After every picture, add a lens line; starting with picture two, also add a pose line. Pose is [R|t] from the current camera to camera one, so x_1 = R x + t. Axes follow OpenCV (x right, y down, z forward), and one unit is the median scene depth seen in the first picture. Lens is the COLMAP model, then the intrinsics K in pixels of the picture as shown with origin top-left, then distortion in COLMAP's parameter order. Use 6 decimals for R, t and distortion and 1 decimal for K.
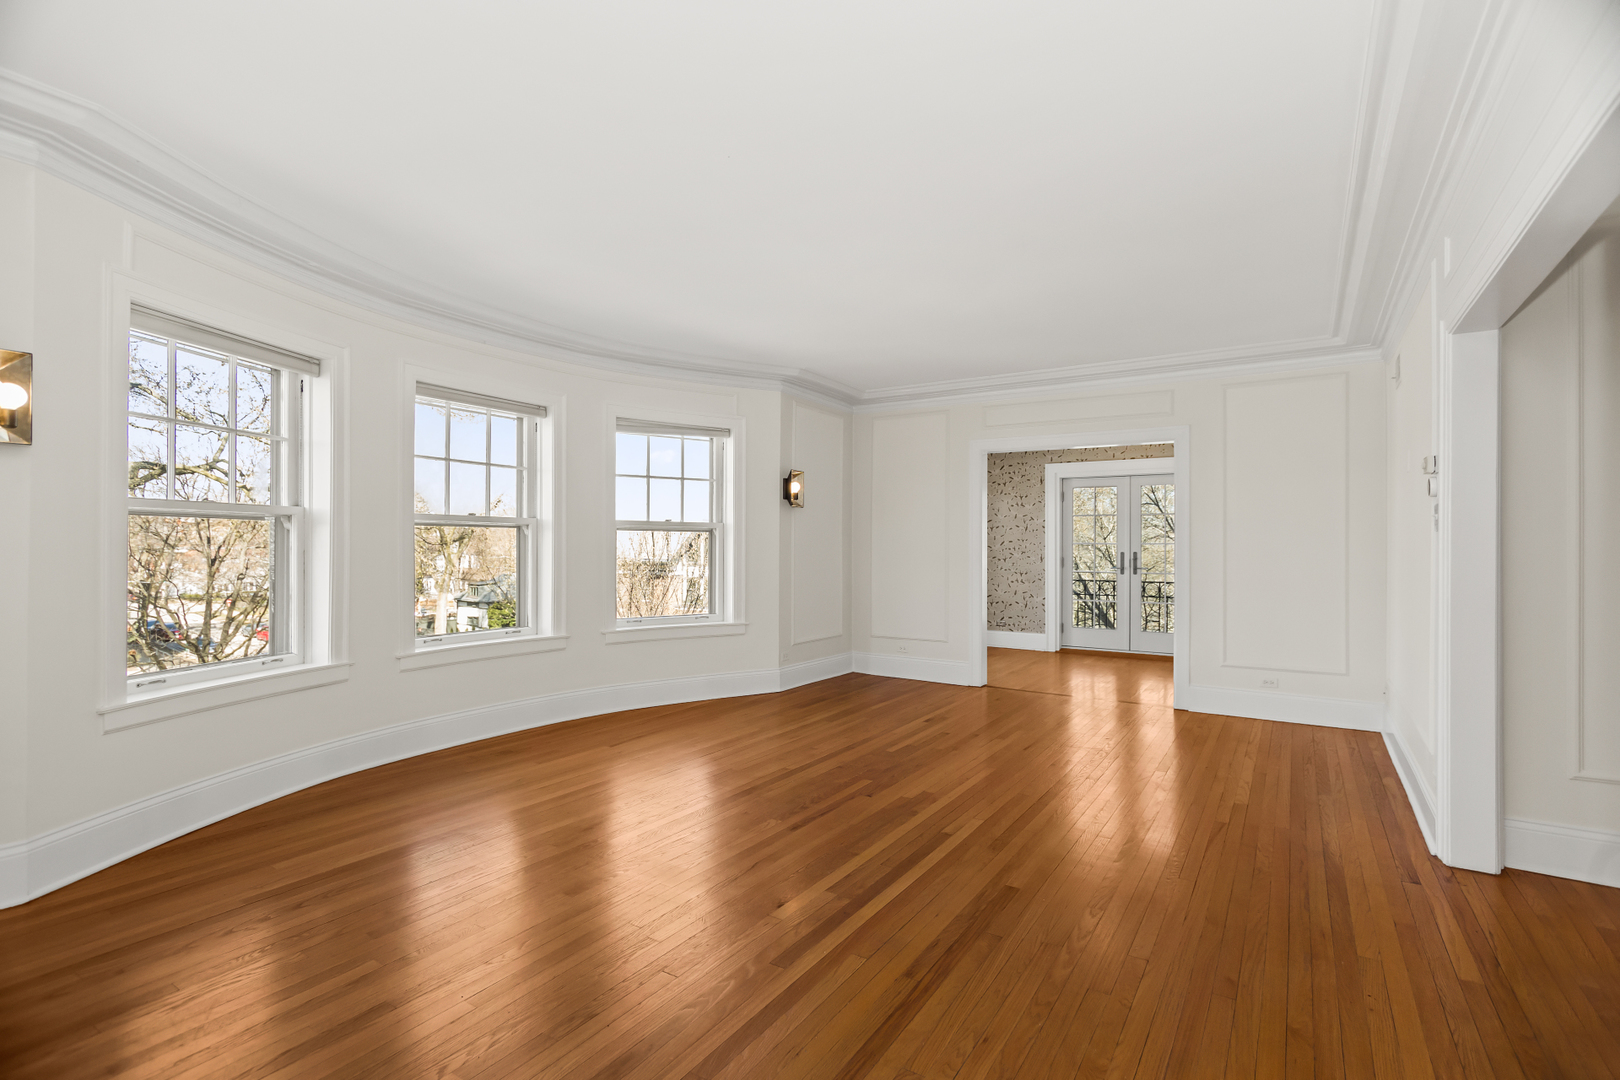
lens RADIAL K [[757.1, 0, 796.8], [0, 757.1, 545.4], [0, 0, 1]] dist [-0.013603, 0.000025]
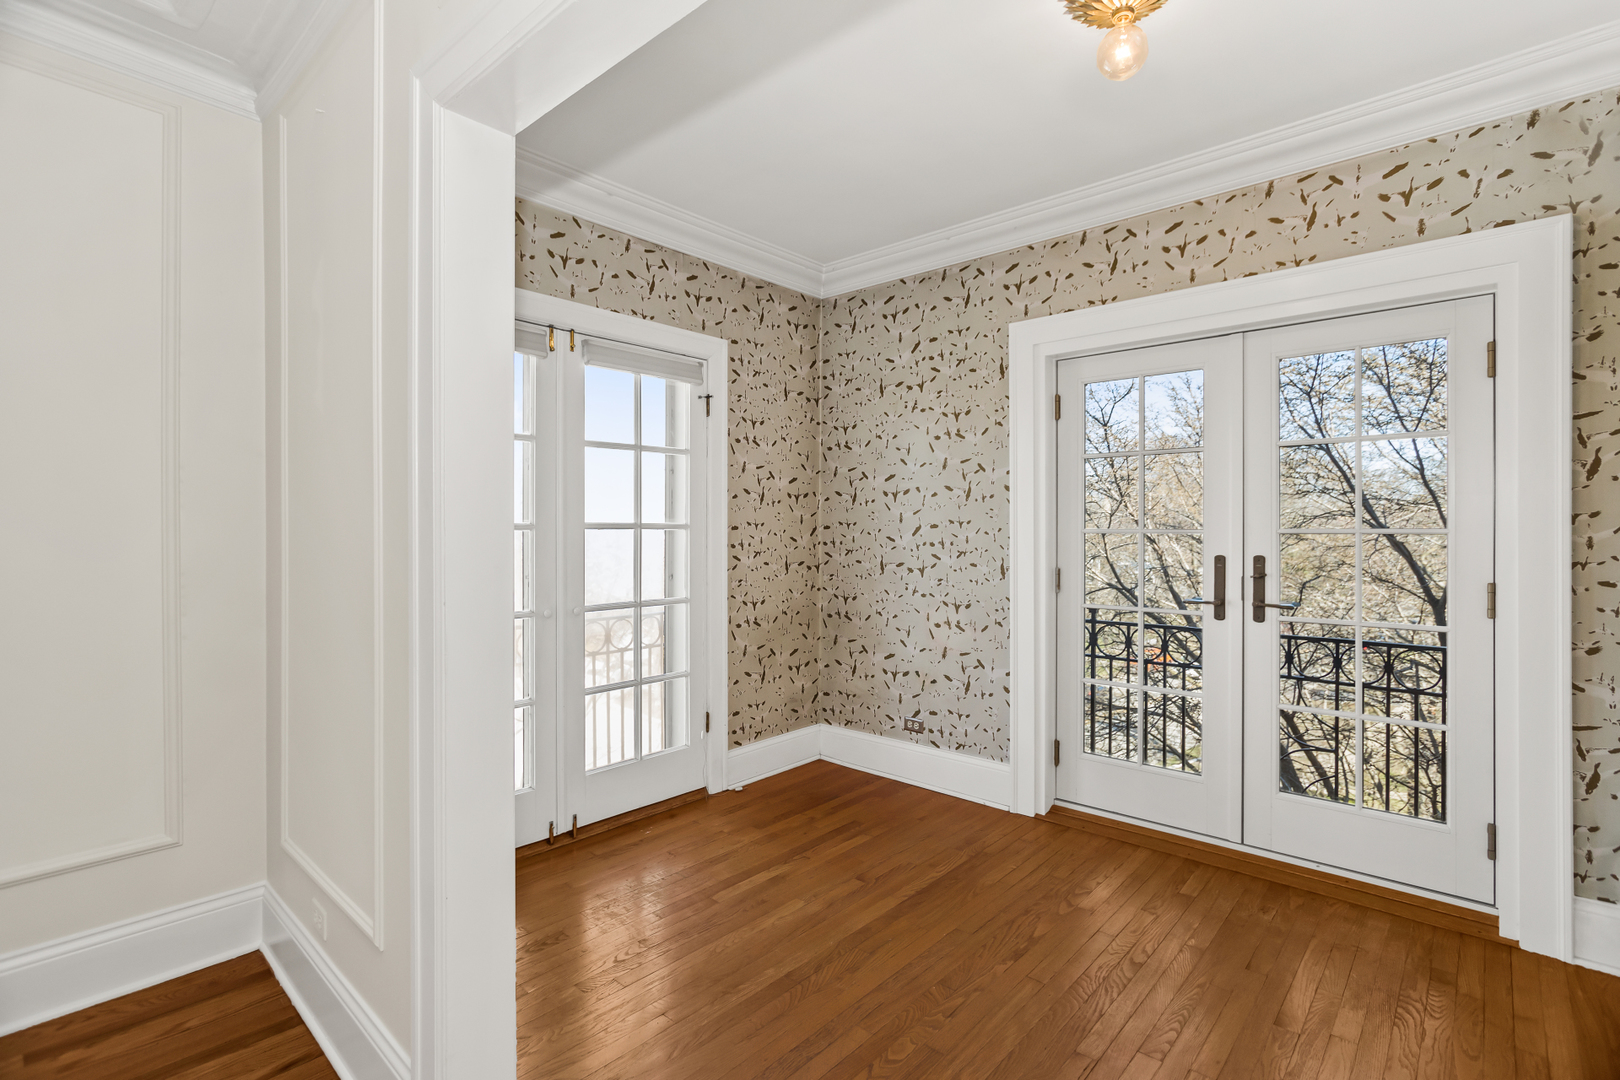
lens RADIAL K [[757.1, 0, 797.4], [0, 757.1, 537.4], [0, 0, 1]] dist [-0.013603, 0.000025]
pose [[0.987147, -0.000435, -0.159816, 0.282271], [0.001198, 0.999988, 0.004681, -0.001237], [0.159812, -0.004812, 0.987136, 0.601745]]
